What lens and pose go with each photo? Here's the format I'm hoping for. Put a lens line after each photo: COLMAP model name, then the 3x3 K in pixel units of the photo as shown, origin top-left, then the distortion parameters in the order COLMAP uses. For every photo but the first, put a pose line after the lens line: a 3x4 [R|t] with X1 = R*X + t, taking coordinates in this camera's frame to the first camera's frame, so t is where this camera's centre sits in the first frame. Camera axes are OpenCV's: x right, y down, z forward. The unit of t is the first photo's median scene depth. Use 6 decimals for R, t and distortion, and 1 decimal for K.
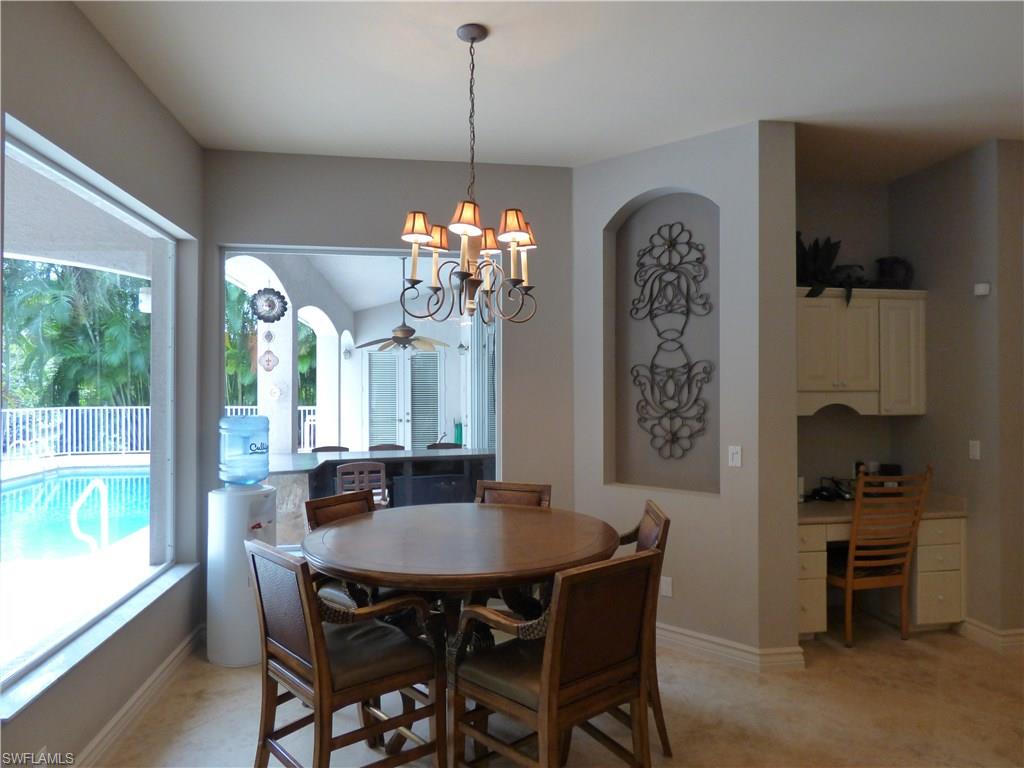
lens RADIAL K [[617.0, 0, 508.8], [0, 617.0, 382.6], [0, 0, 1]] dist [-0.009093, 0.001217]
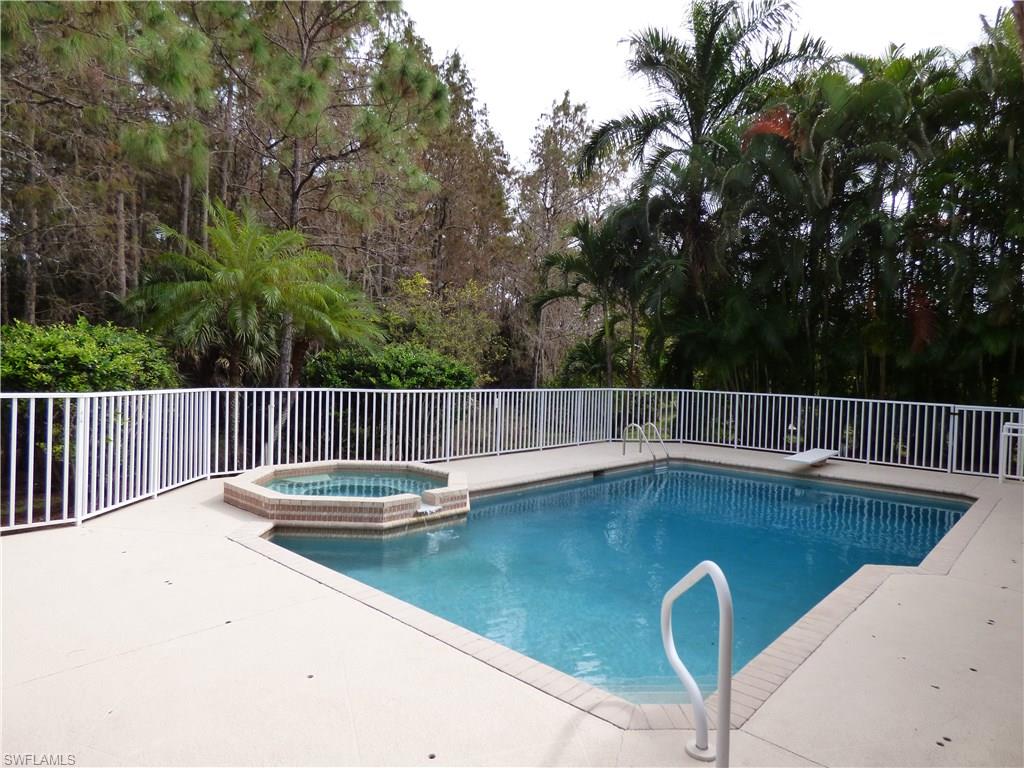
lens RADIAL K [[617.0, 0, 509.9], [0, 617.0, 378.5], [0, 0, 1]] dist [-0.009093, 0.001217]
pose [[0.611450, 0.038195, -0.790361, -0.147929], [-0.024761, 0.999269, 0.029135, 0.003660], [0.790896, 0.001756, 0.611948, 0.232590]]
